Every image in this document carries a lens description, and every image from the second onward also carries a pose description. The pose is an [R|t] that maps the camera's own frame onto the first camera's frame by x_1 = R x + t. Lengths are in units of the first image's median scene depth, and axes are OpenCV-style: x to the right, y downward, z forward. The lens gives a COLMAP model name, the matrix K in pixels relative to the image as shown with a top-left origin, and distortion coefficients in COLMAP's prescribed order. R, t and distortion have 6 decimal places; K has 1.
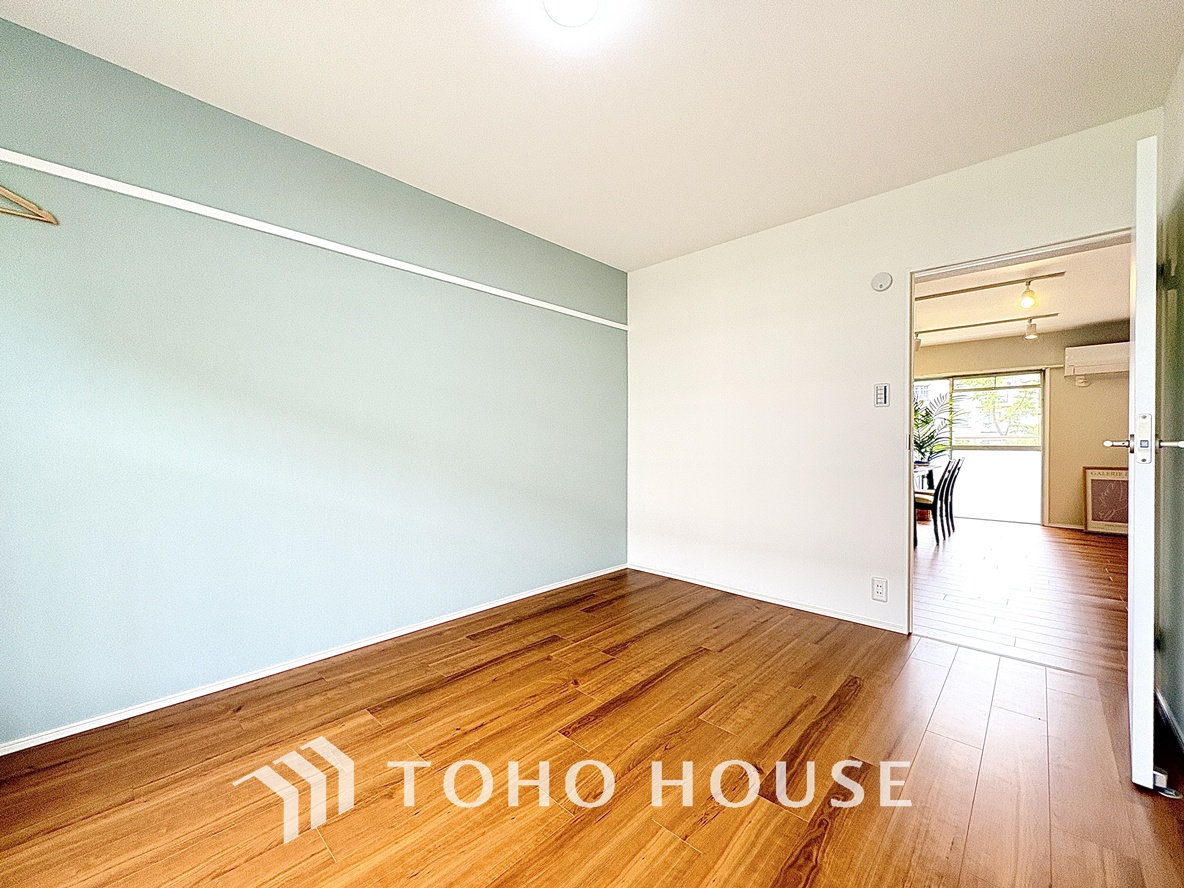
lens RADIAL K [[472.5, 0, 592.0], [0, 472.5, 444.0], [0, 0, 1]] dist [0.000315, 0.000248]
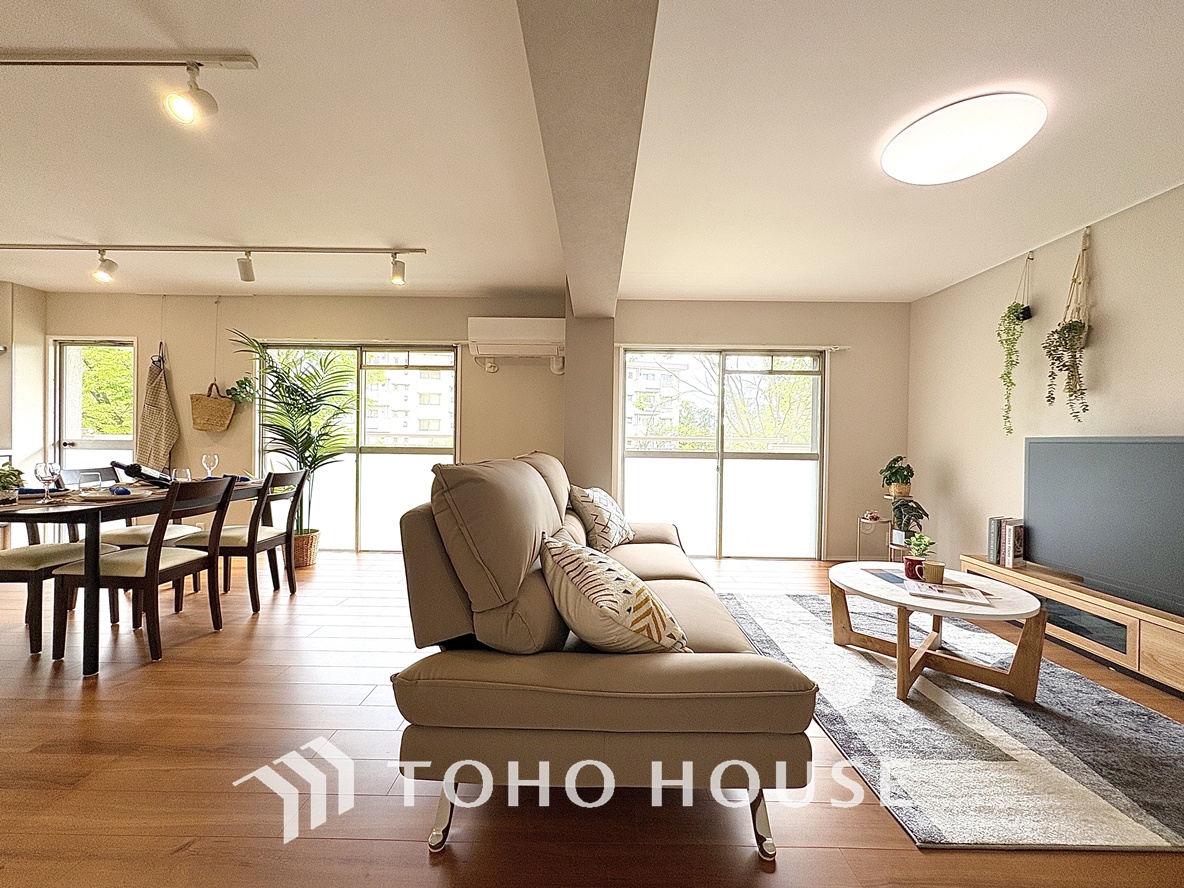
lens RADIAL K [[472.5, 0, 592.0], [0, 472.5, 444.0], [0, 0, 1]] dist [0.000315, 0.000248]
pose [[0.732600, 0.005472, 0.680637, 0.606464], [-0.008622, 0.999962, 0.001241, -0.004900], [-0.680604, -0.006778, 0.732620, 0.301959]]
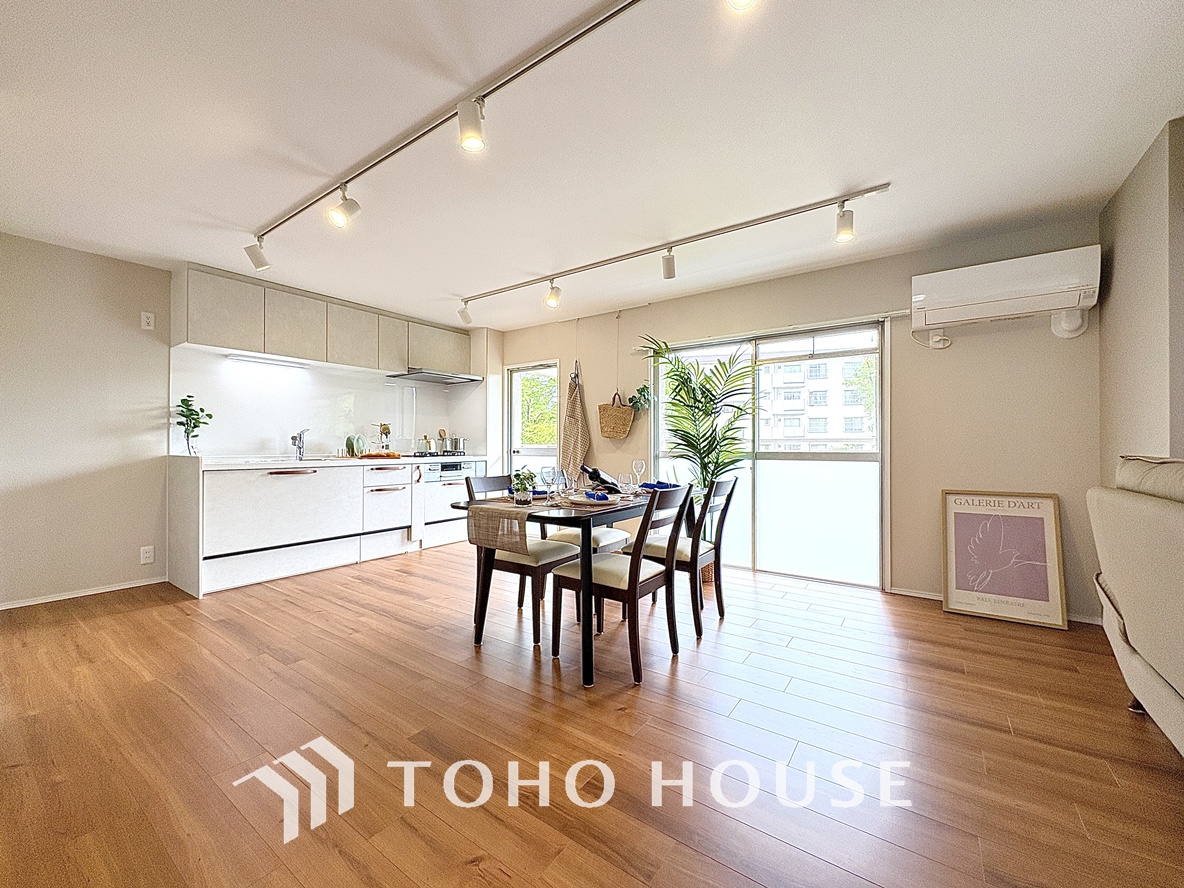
lens RADIAL K [[472.5, 0, 592.0], [0, 472.5, 444.0], [0, 0, 1]] dist [0.000315, 0.000248]
pose [[0.990077, 0.001412, 0.140522, 0.524192], [0.000515, 0.999906, -0.013678, 0.001105], [-0.140528, 0.013614, 0.989983, 0.480041]]
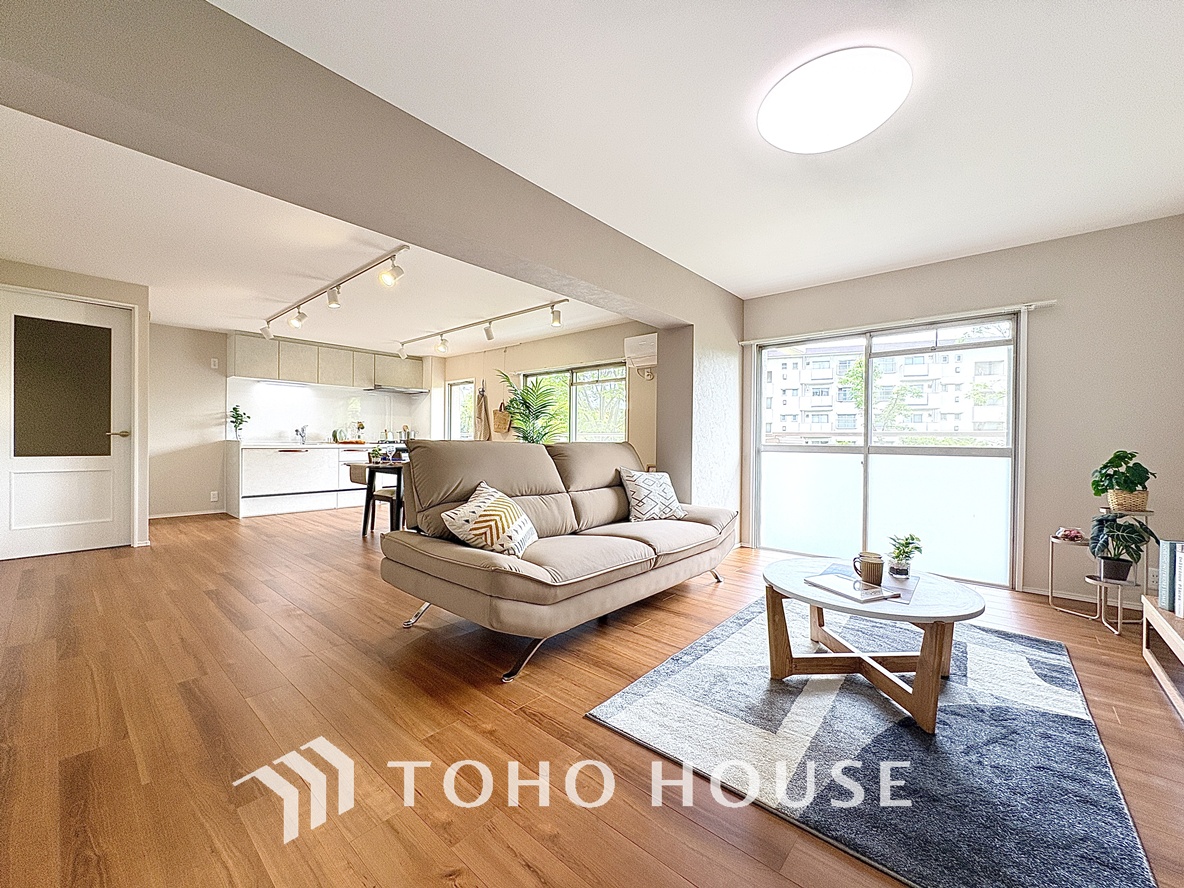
lens RADIAL K [[472.5, 0, 592.0], [0, 472.5, 444.0], [0, 0, 1]] dist [0.000315, 0.000248]
pose [[0.999216, 0.010572, 0.038157, 0.858502], [-0.010521, 0.999943, -0.001559, 0.009202], [-0.038171, 0.001156, 0.999271, 0.058076]]
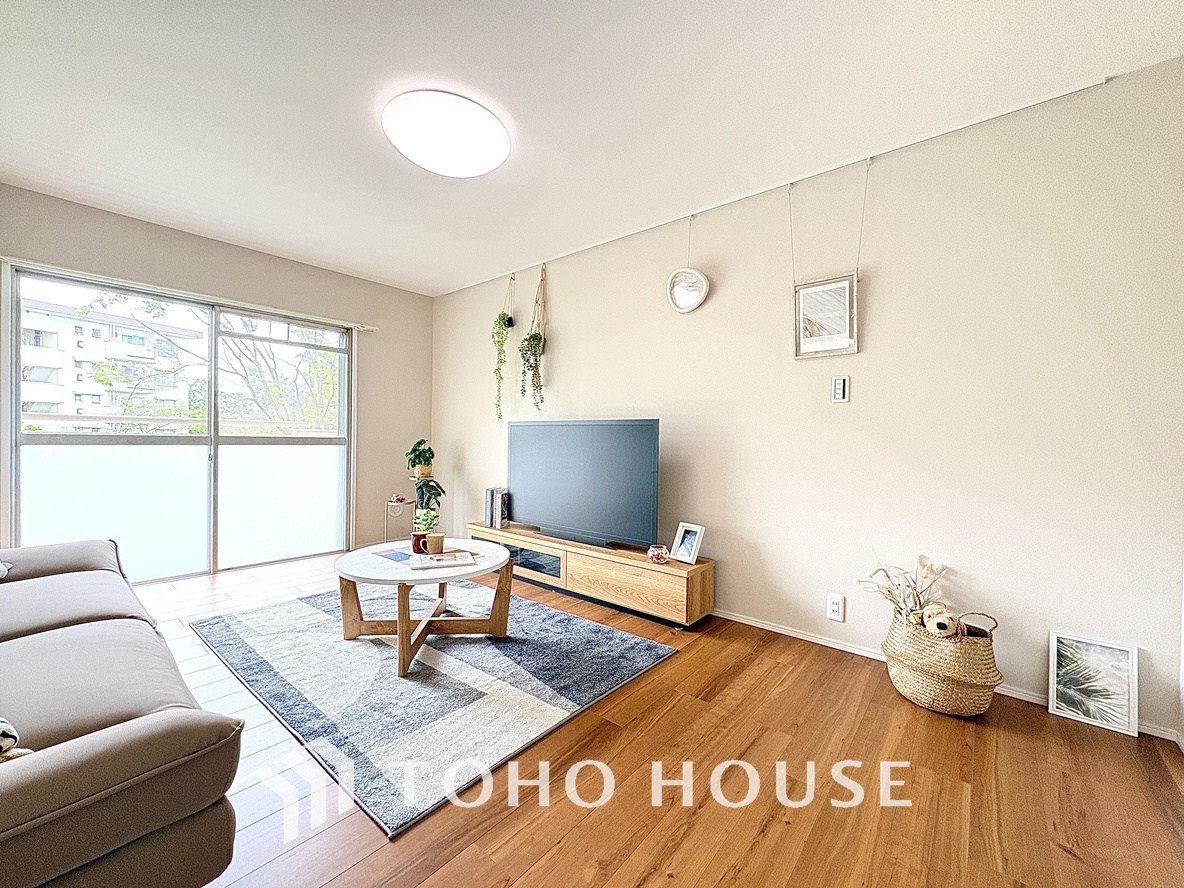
lens RADIAL K [[472.5, 0, 592.0], [0, 472.5, 444.0], [0, 0, 1]] dist [0.000315, 0.000248]
pose [[-0.059745, -0.012363, 0.998137, 0.659046], [-0.008535, 0.999893, 0.011873, 0.005960], [-0.998177, -0.007810, -0.059844, 0.283994]]
